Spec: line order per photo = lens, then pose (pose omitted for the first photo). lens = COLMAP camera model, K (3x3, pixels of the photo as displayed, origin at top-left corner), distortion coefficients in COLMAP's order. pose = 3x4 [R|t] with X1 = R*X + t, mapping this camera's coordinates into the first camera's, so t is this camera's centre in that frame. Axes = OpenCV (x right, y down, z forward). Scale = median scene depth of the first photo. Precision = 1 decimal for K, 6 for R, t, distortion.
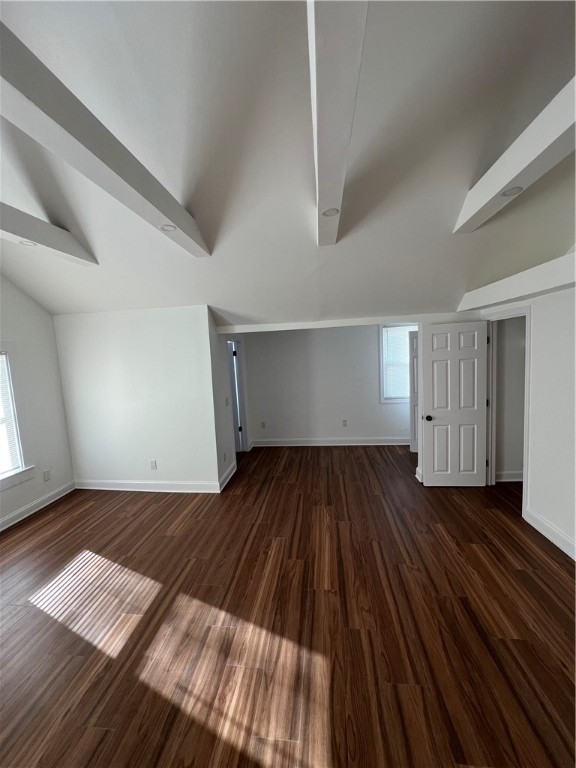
lens RADIAL K [[305.9, 0, 287.4], [0, 305.9, 381.1], [0, 0, 1]] dist [0.001087, -0.000060]
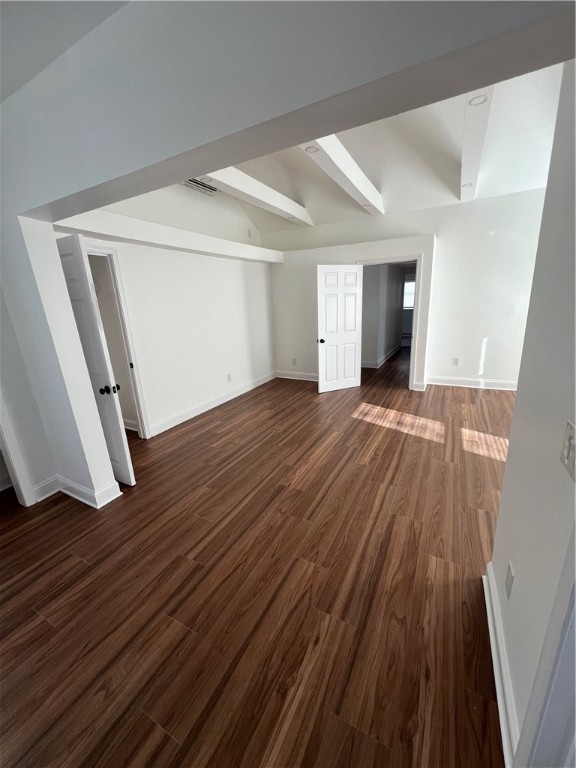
lens RADIAL K [[305.9, 0, 284.3], [0, 305.9, 389.4], [0, 0, 1]] dist [0.001087, -0.000060]
pose [[-0.923833, -0.014061, 0.382538, -0.184300], [0.128913, 0.929524, 0.345495, -0.079740], [-0.360436, 0.368494, -0.856912, 1.991601]]
